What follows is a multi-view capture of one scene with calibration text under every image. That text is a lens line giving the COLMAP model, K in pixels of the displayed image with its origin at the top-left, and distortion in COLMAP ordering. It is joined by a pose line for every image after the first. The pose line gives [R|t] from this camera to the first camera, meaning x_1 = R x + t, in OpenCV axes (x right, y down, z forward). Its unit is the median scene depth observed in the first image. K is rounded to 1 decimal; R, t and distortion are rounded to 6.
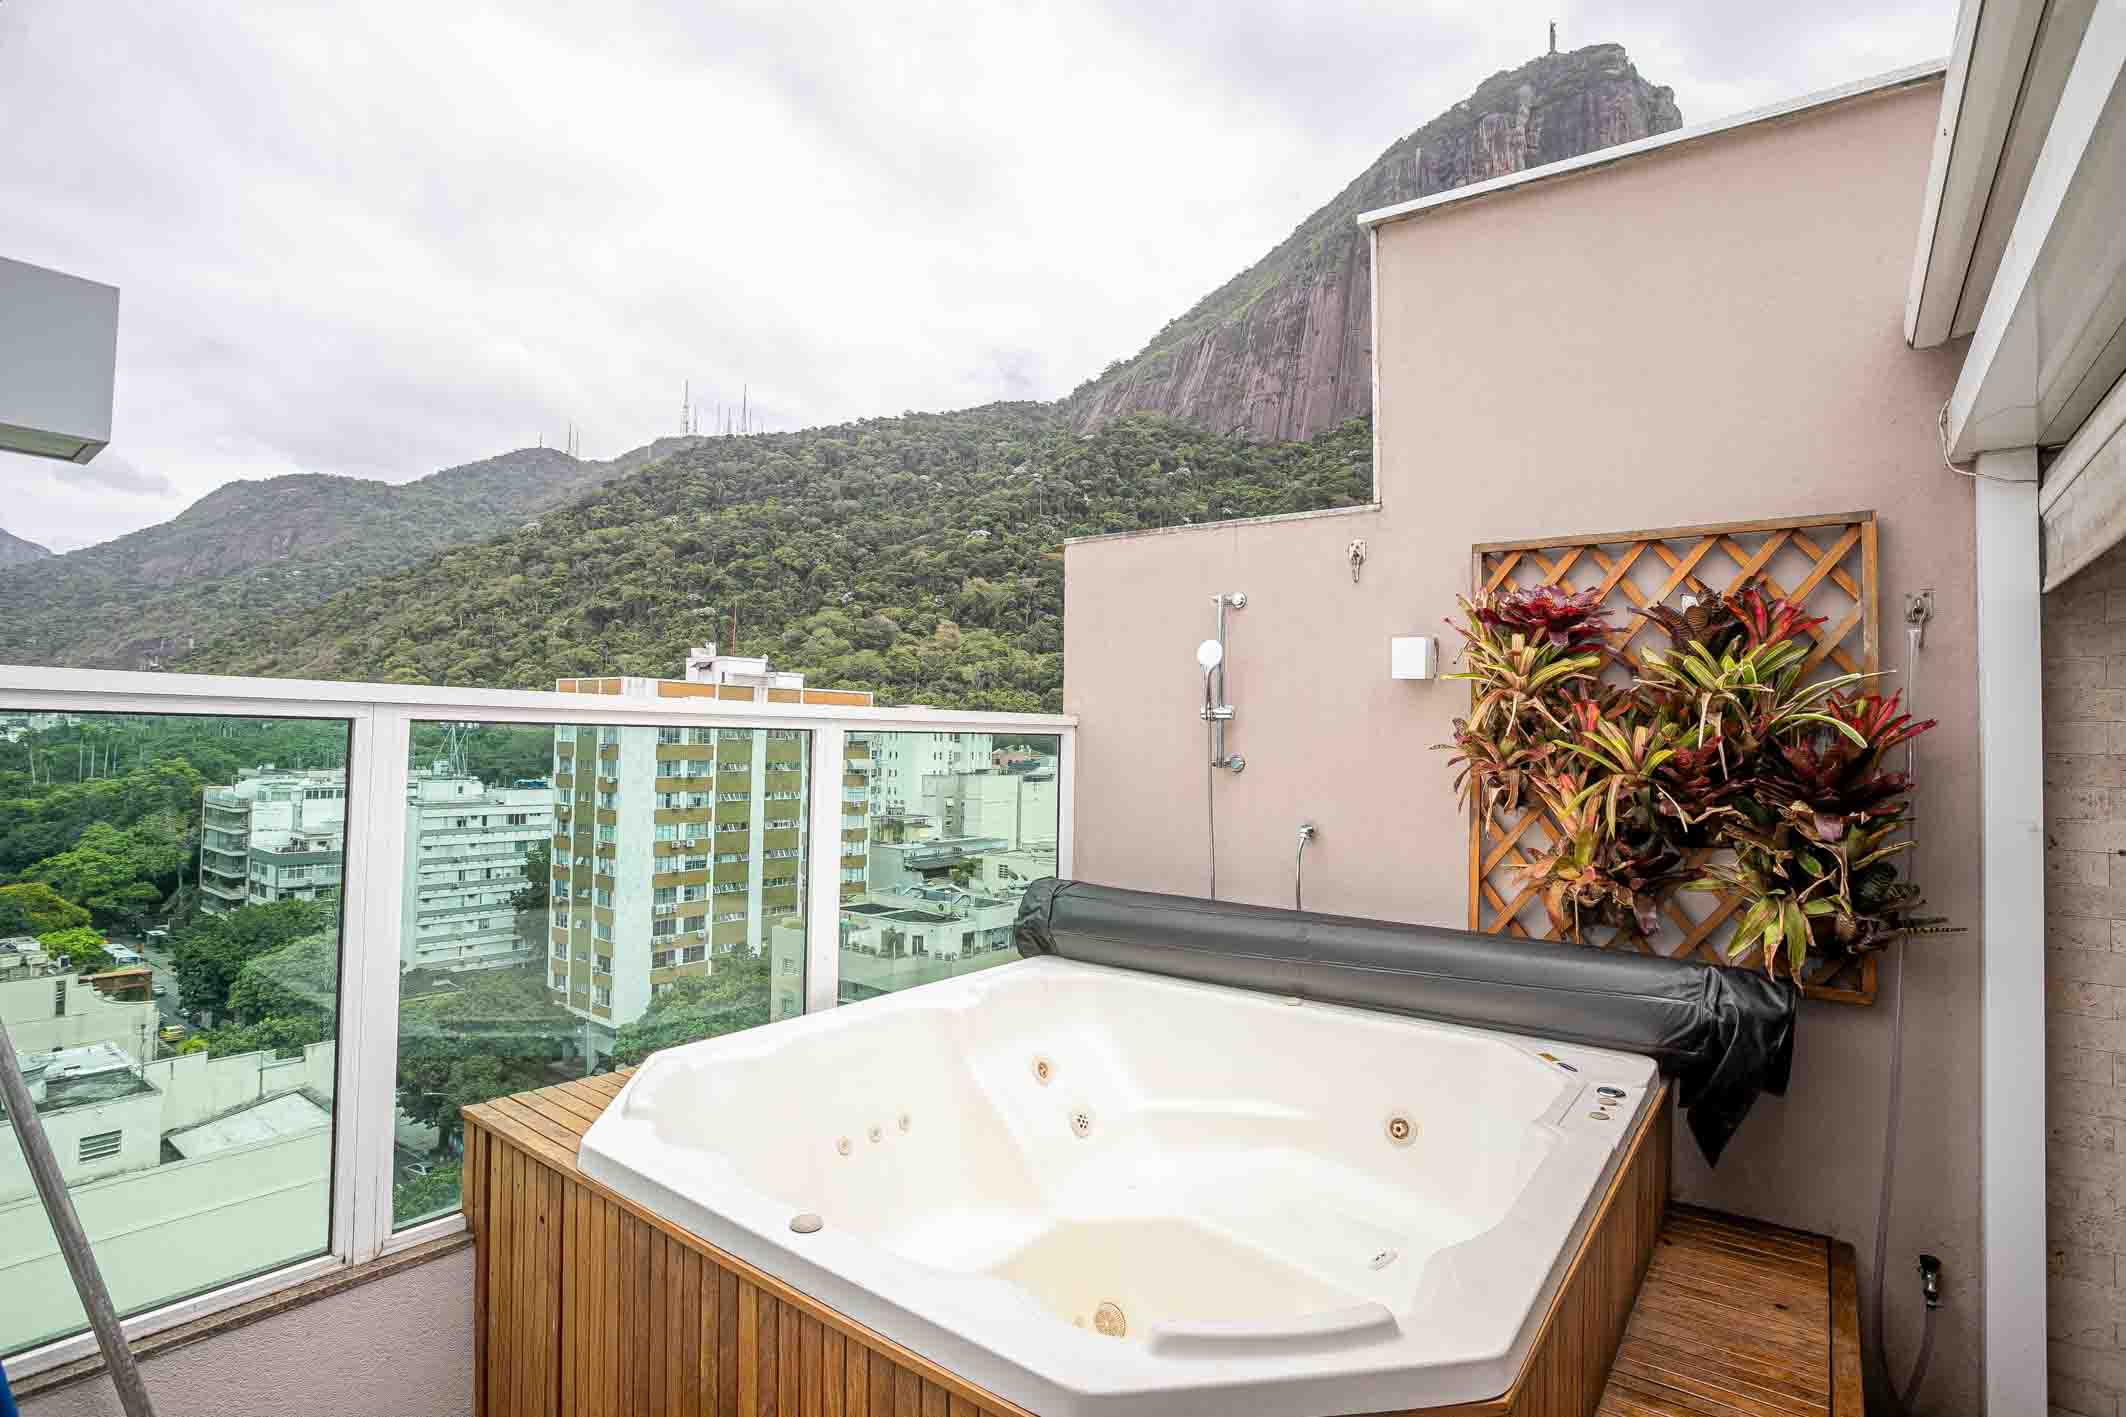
lens RADIAL K [[1045.1, 0, 1069.0], [0, 1045.1, 699.8], [0, 0, 1]] dist [-0.076350, 0.033849]
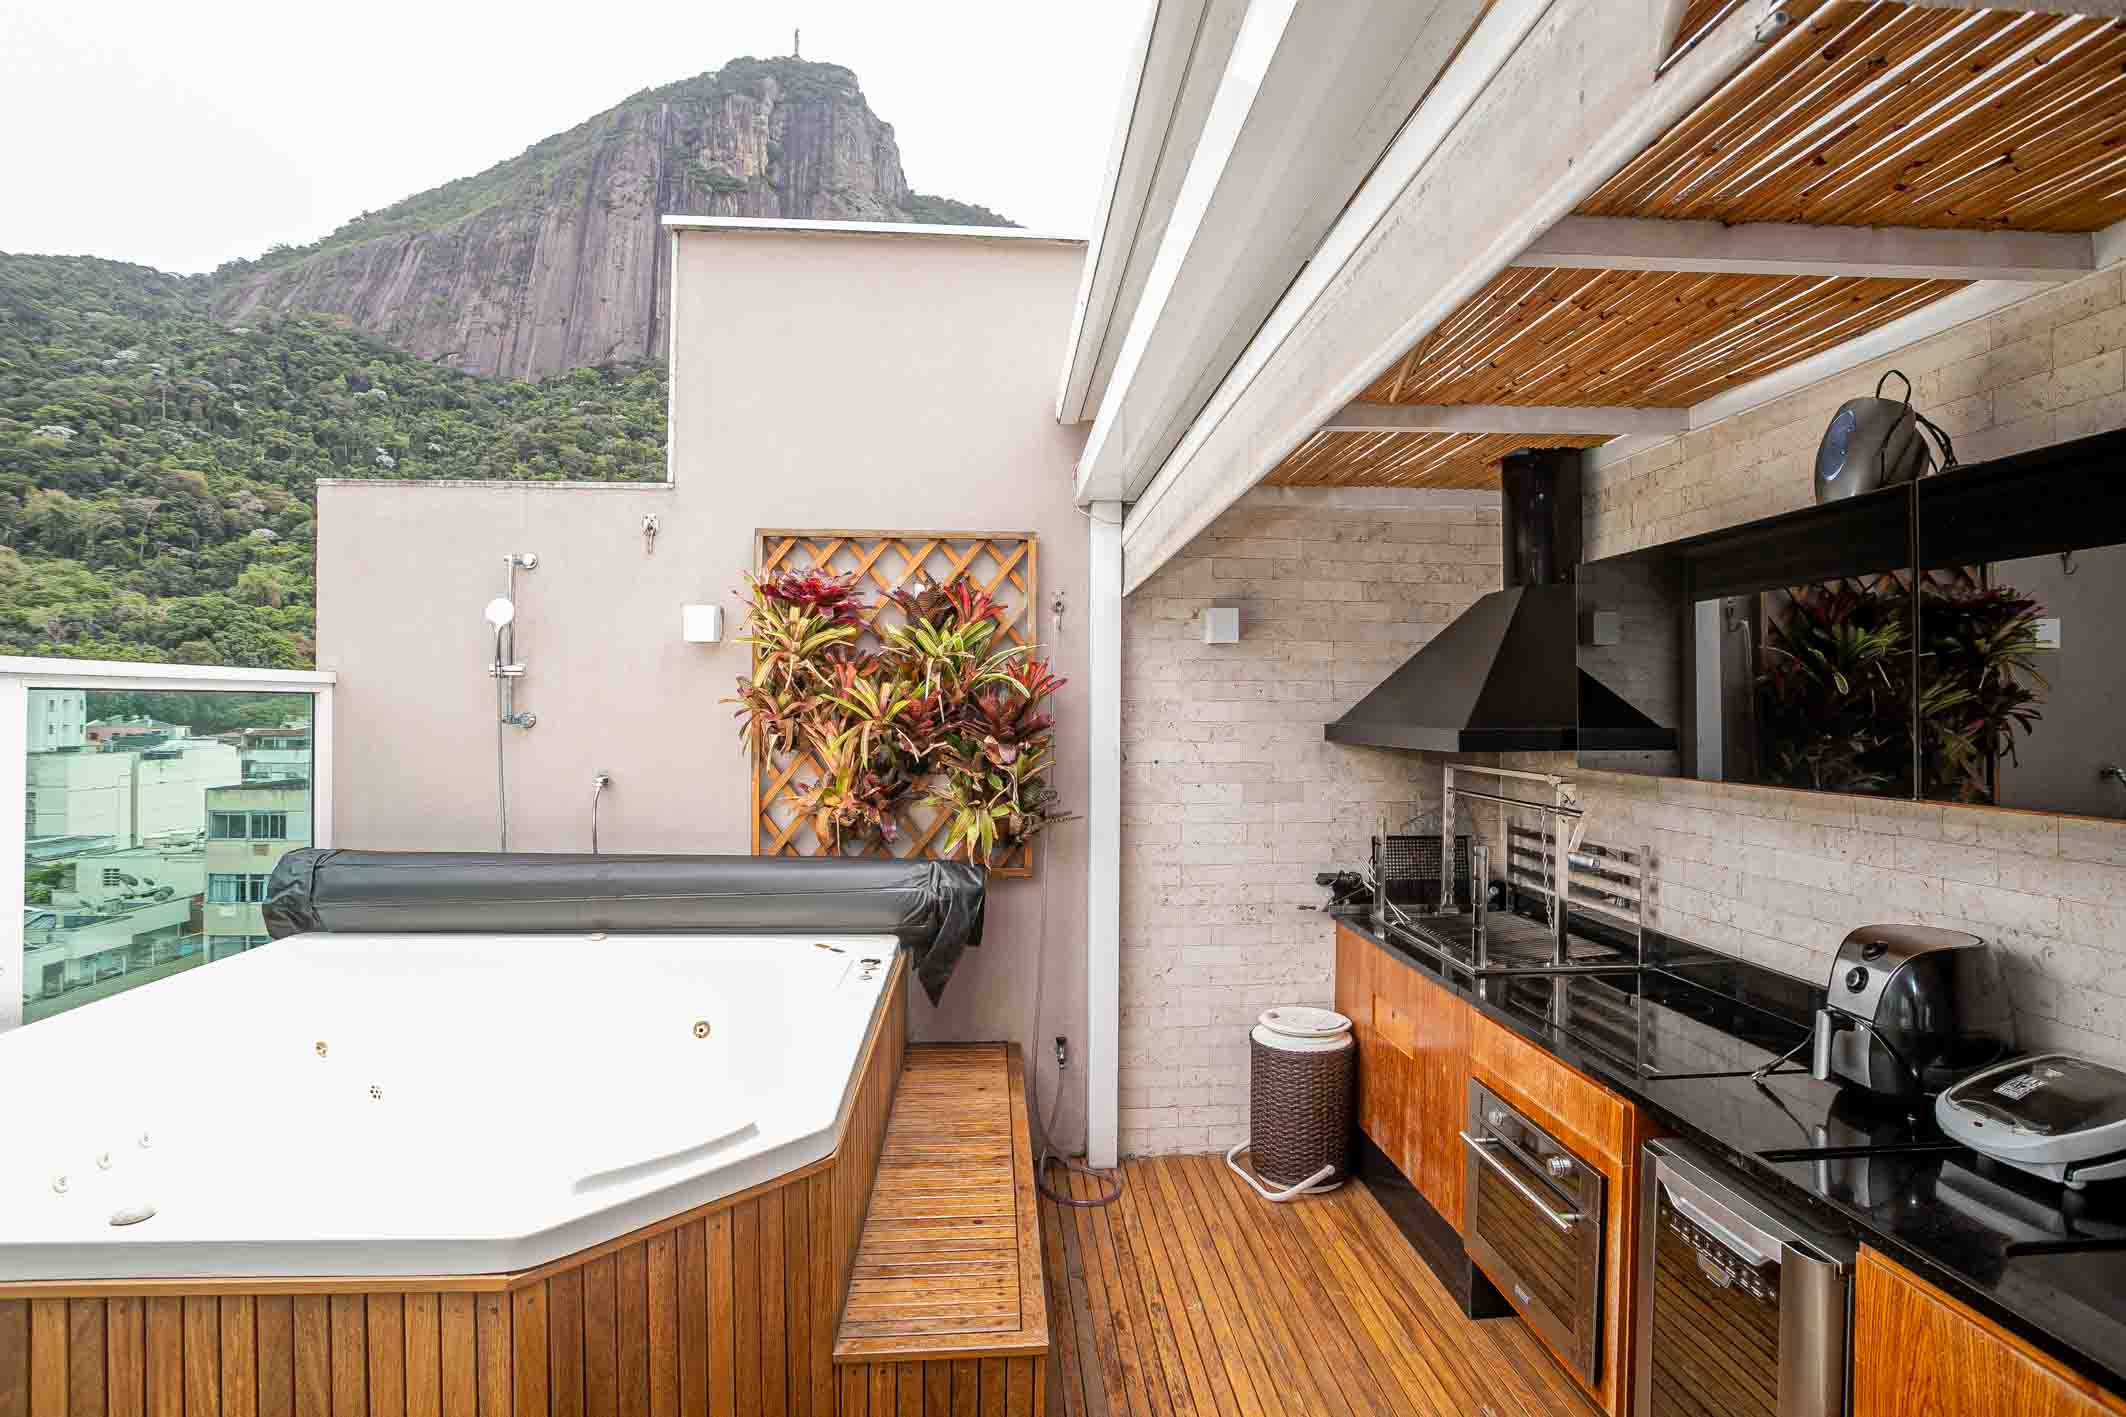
lens RADIAL K [[1036.3, 0, 1059.2], [0, 1036.3, 698.4], [0, 0, 1]] dist [-0.081981, 0.035600]
pose [[0.758743, -0.007964, 0.651341, -0.112763], [-0.014665, 0.999463, 0.029305, 0.003530], [-0.651225, -0.031787, 0.758219, -0.120106]]
